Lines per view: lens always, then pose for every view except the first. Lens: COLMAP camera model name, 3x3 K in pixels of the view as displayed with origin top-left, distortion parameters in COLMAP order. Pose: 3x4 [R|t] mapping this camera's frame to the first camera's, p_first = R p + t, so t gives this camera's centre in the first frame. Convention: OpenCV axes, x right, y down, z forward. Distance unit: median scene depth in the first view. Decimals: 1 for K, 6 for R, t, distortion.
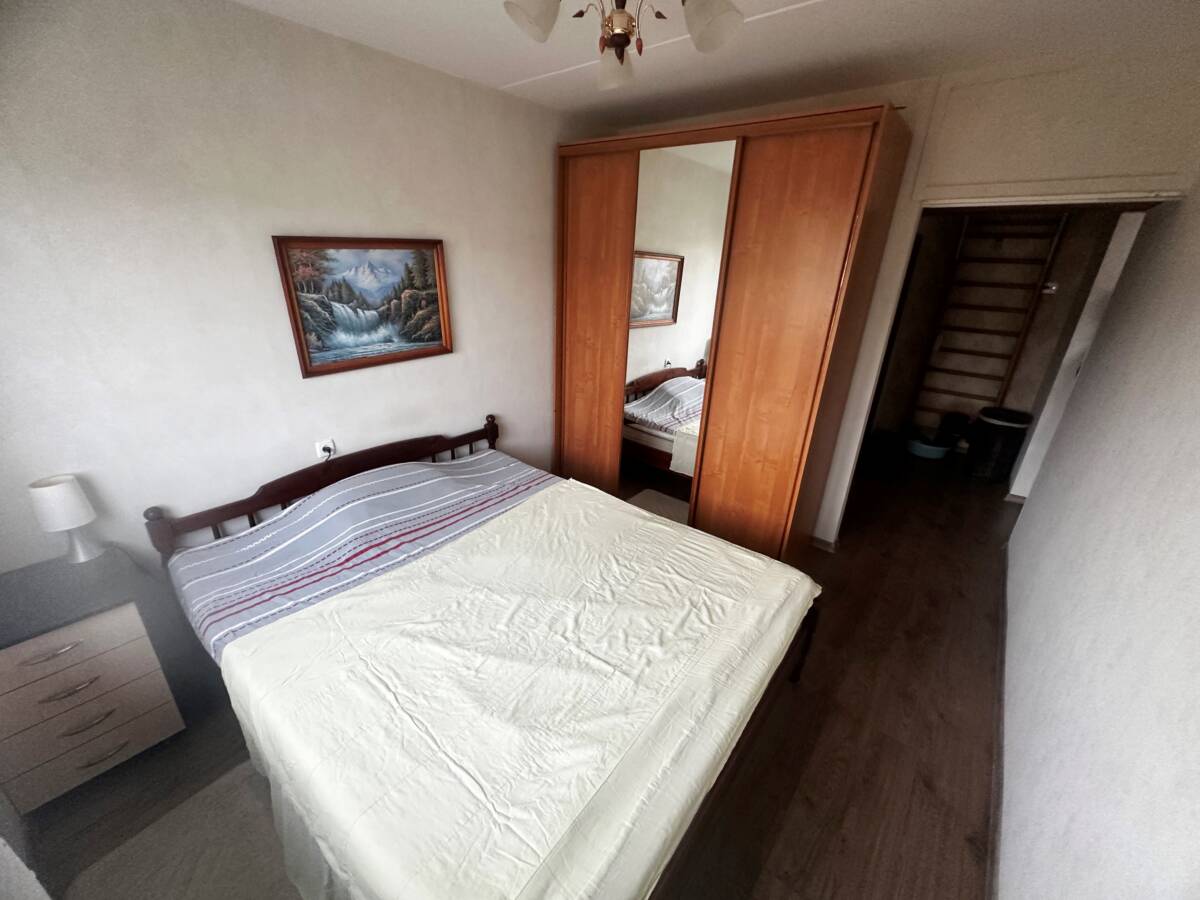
lens RADIAL K [[479.1, 0, 600.0], [0, 479.1, 450.0], [0, 0, 1]] dist [-0.001058, -0.000197]
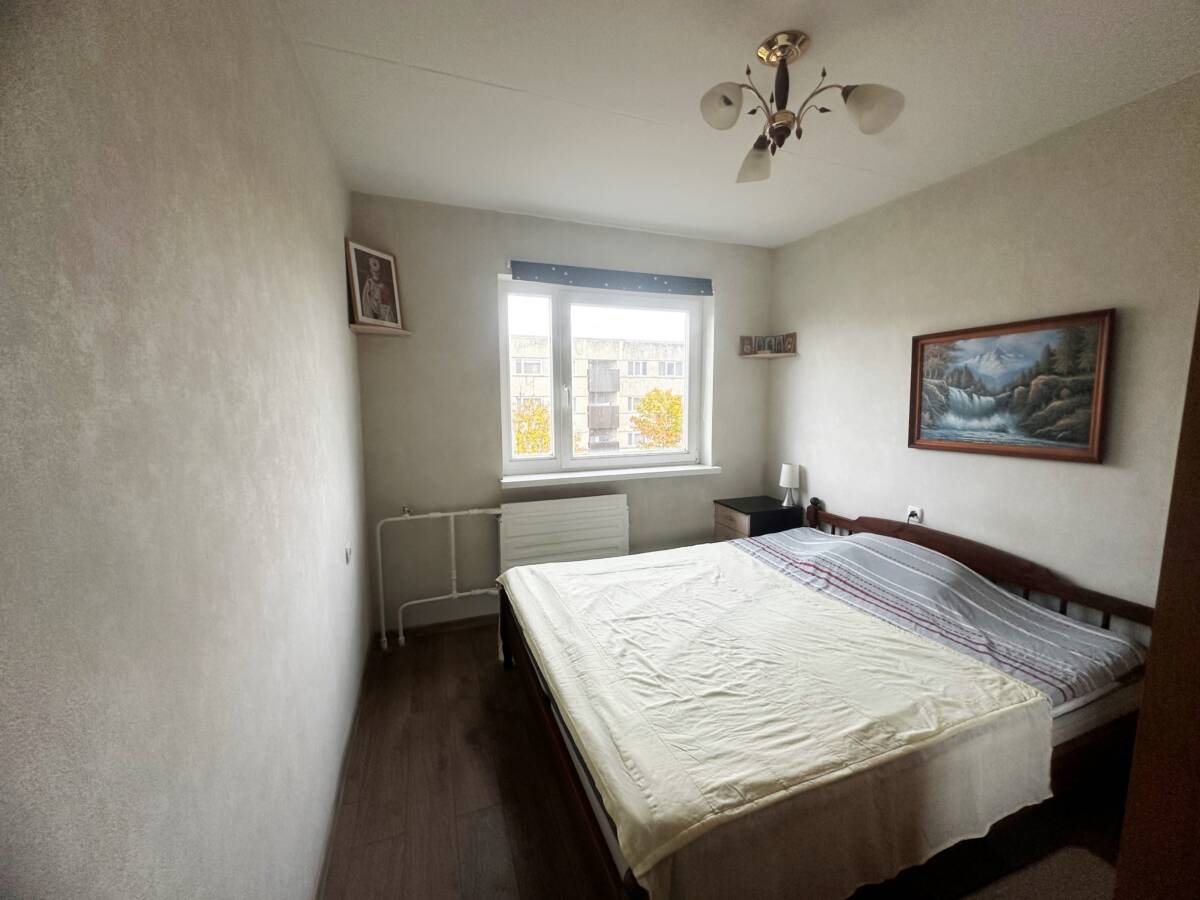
lens RADIAL K [[479.1, 0, 600.0], [0, 479.1, 450.0], [0, 0, 1]] dist [-0.001058, -0.000197]
pose [[-0.511372, 0.065431, -0.856865, 0.750674], [-0.341925, 0.899281, 0.272729, -0.192467], [0.788407, 0.432450, -0.437494, 0.858294]]
